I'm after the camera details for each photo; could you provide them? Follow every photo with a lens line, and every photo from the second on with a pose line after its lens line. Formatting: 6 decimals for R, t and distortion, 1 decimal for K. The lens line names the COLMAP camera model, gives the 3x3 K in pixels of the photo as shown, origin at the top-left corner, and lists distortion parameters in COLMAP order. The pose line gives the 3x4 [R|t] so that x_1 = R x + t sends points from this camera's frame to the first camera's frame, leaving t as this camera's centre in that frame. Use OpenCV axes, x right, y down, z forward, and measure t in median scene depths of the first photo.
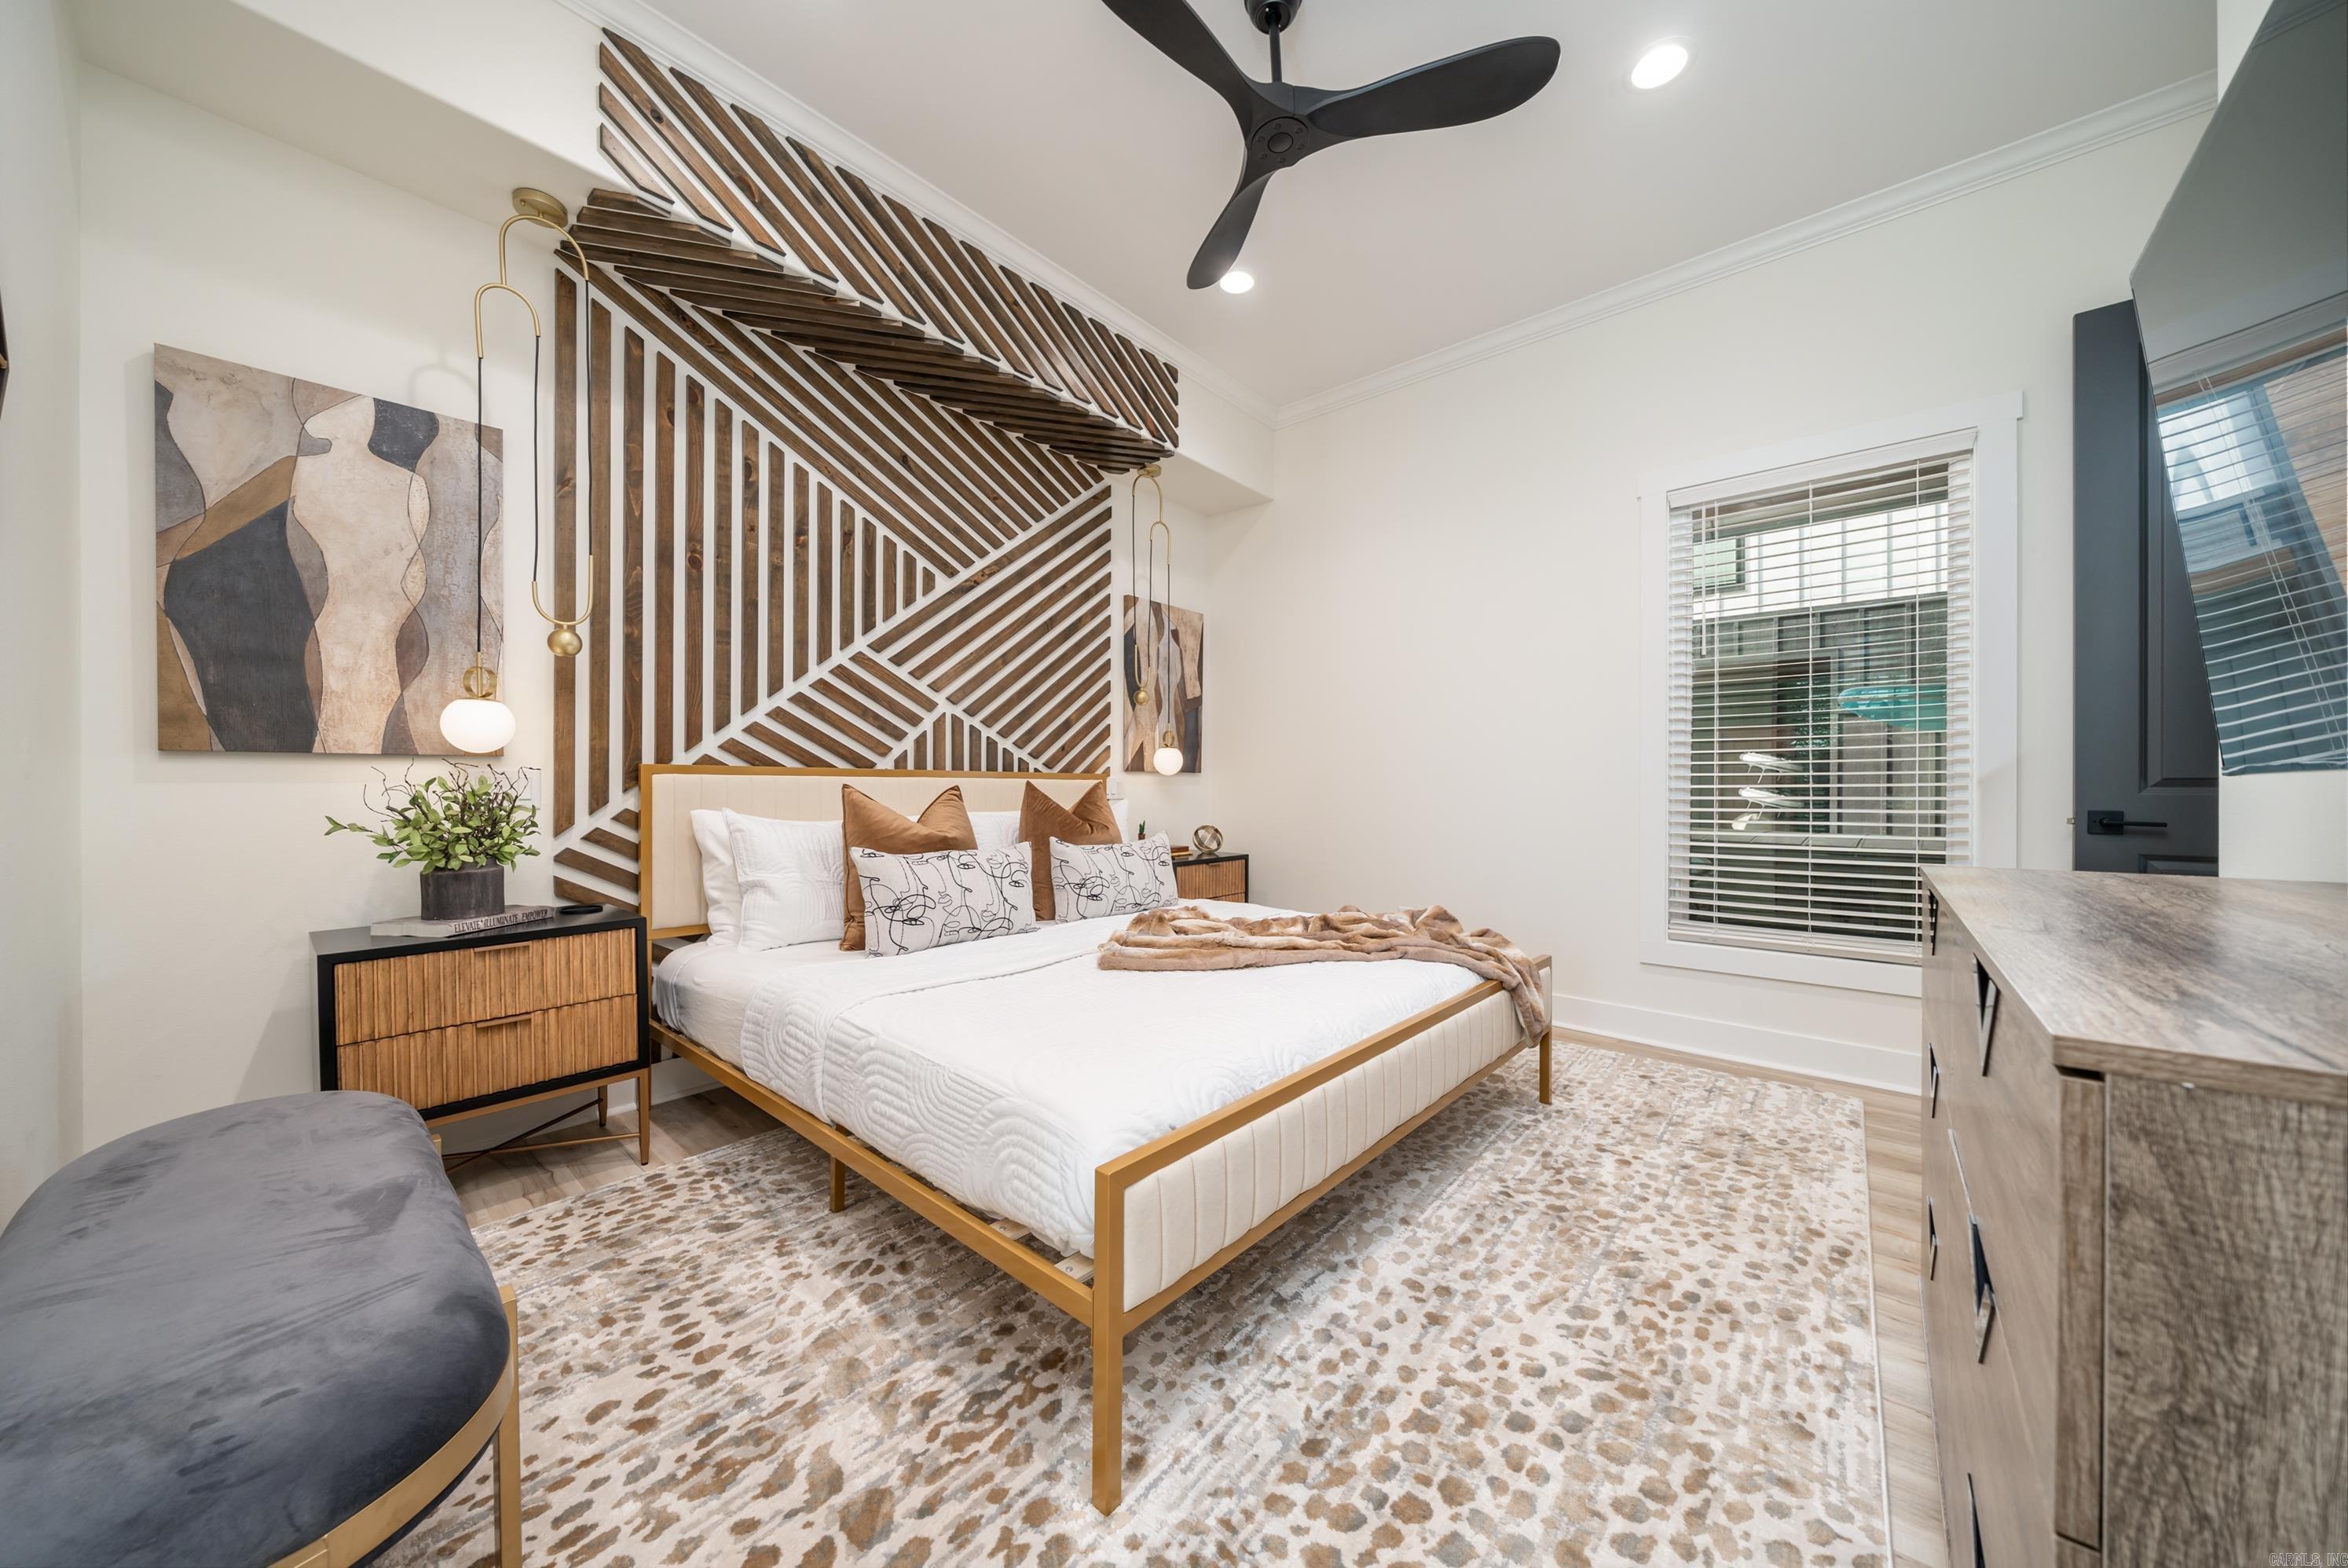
lens RADIAL K [[806.3, 0, 1166.9], [0, 806.3, 787.0], [0, 0, 1]] dist [-0.005730, 0.000072]
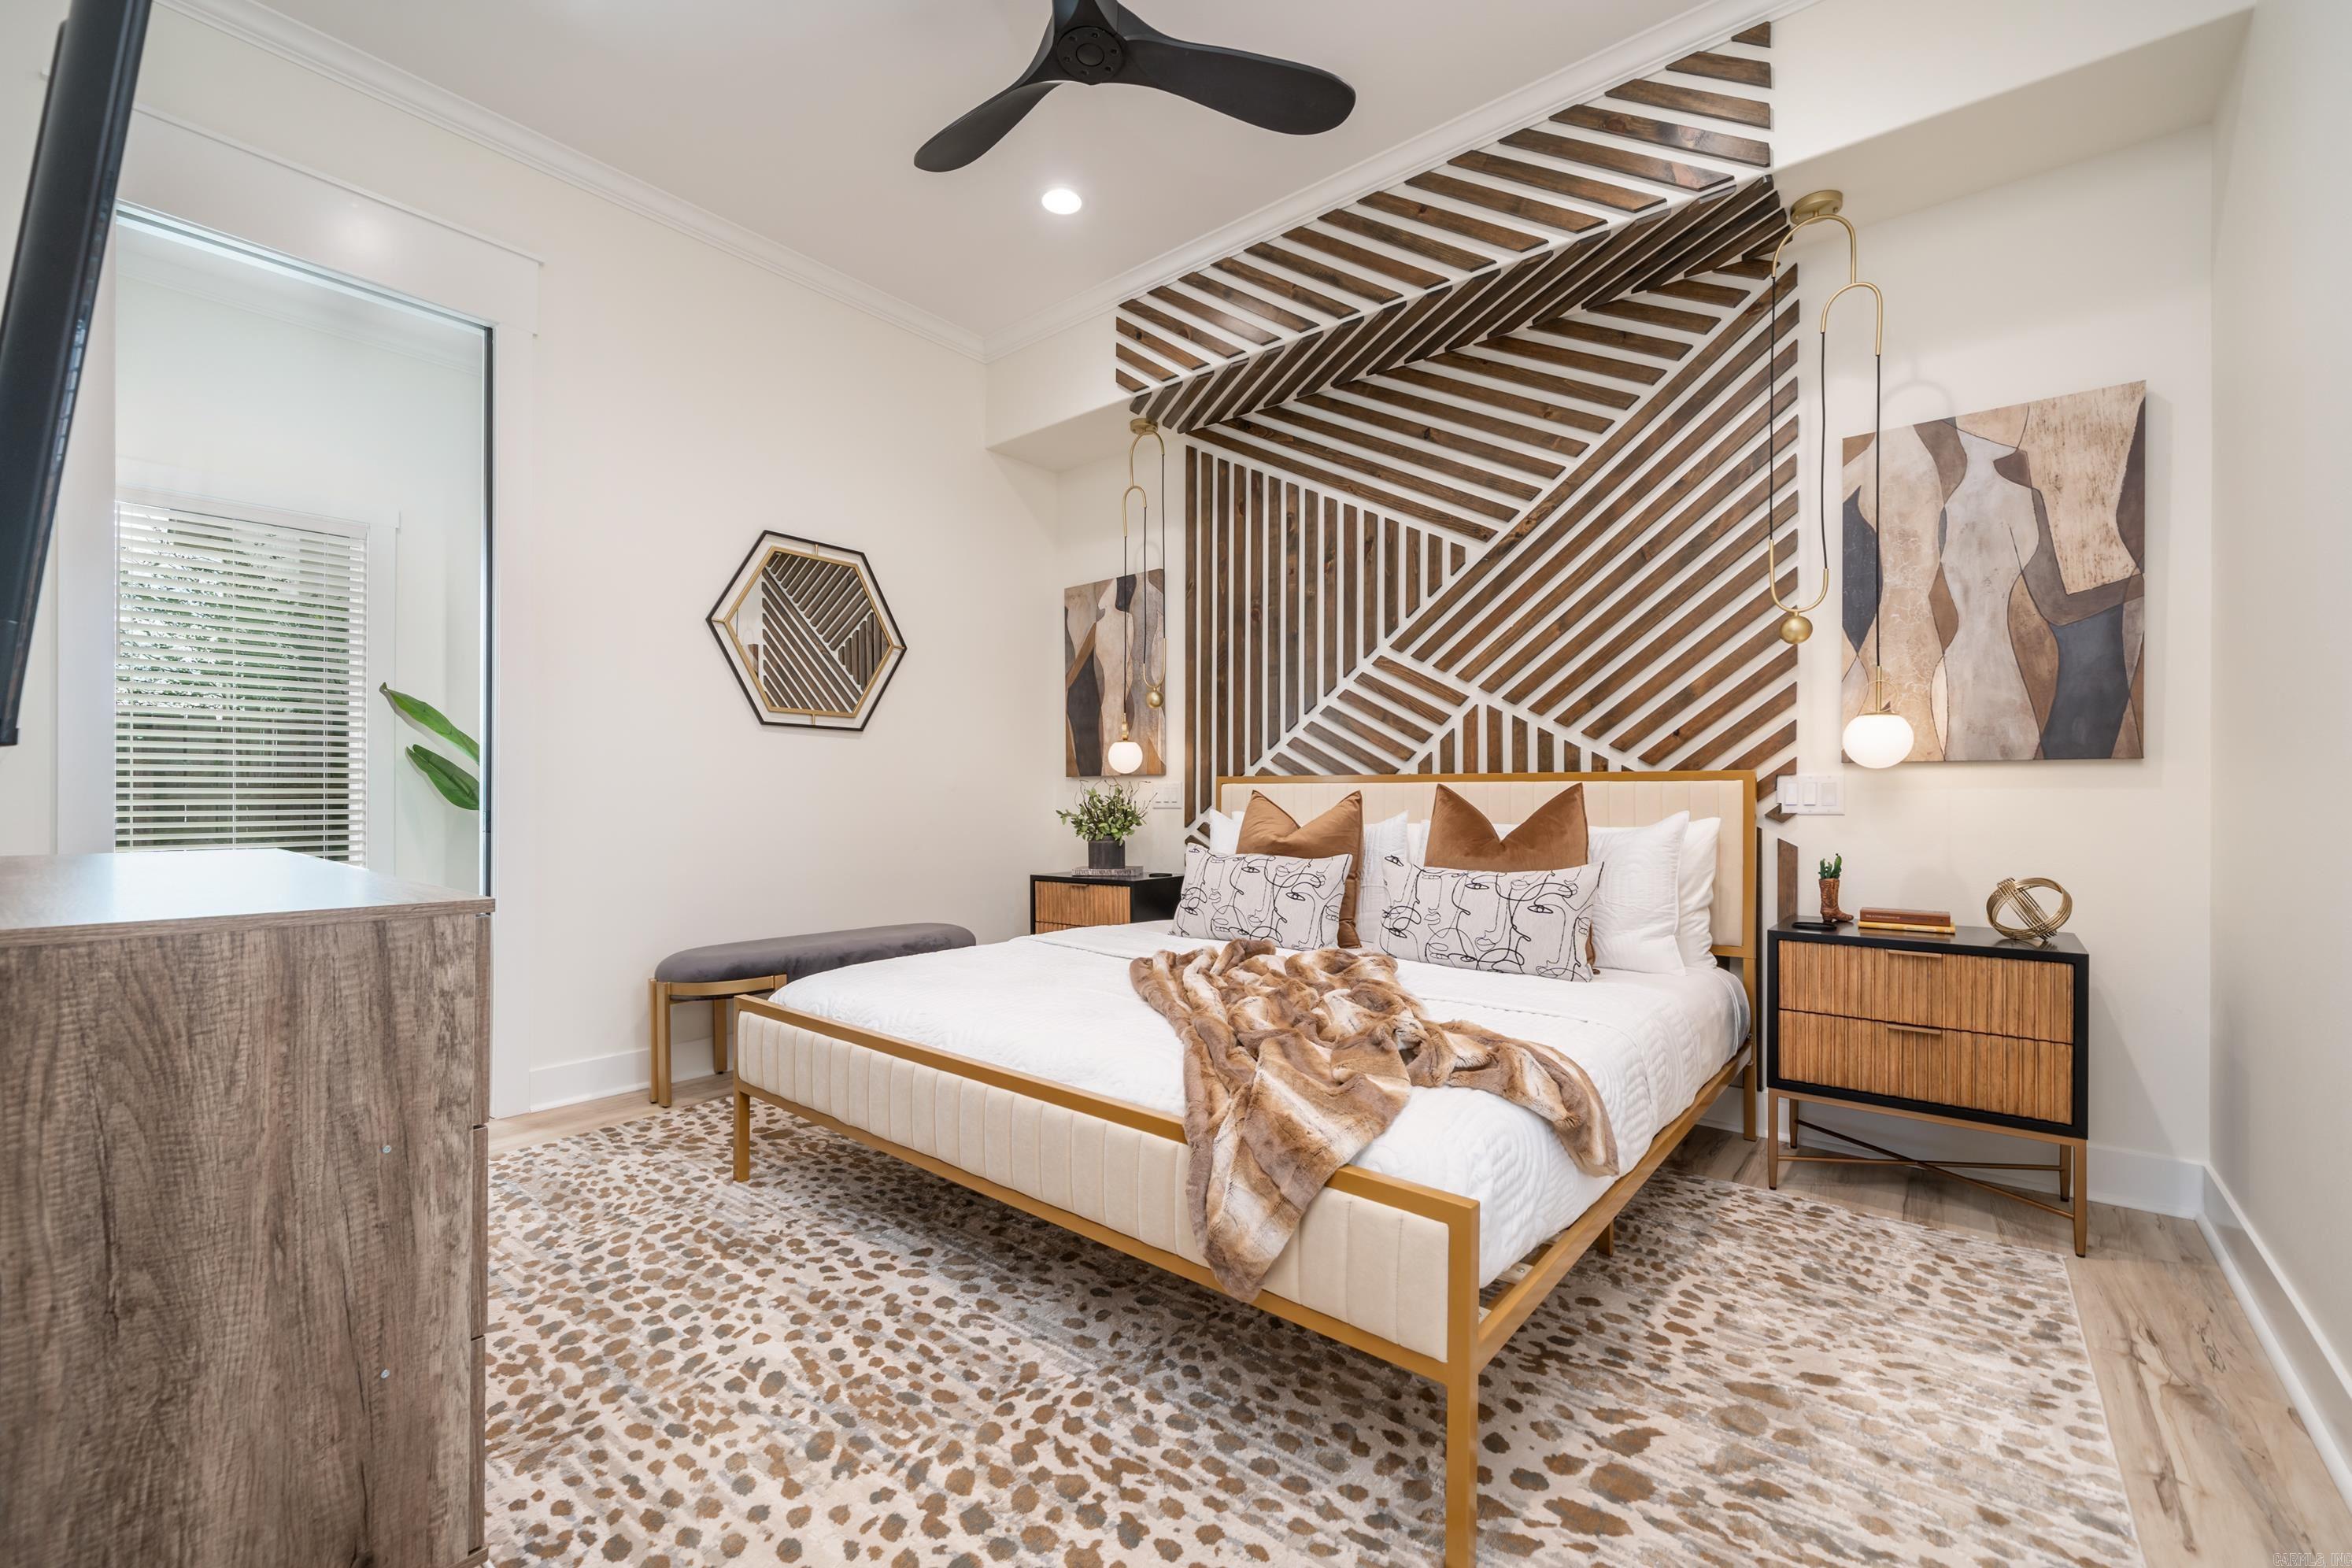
lens RADIAL K [[985.8, 0, 1169.8], [0, 985.8, 793.3], [0, 0, 1]] dist [0.001469, 0.000192]
pose [[0.018472, -0.005239, -0.999816, 0.816587], [-0.001699, 0.999985, -0.005272, 0.006888], [0.999828, 0.001797, 0.018463, 0.717056]]
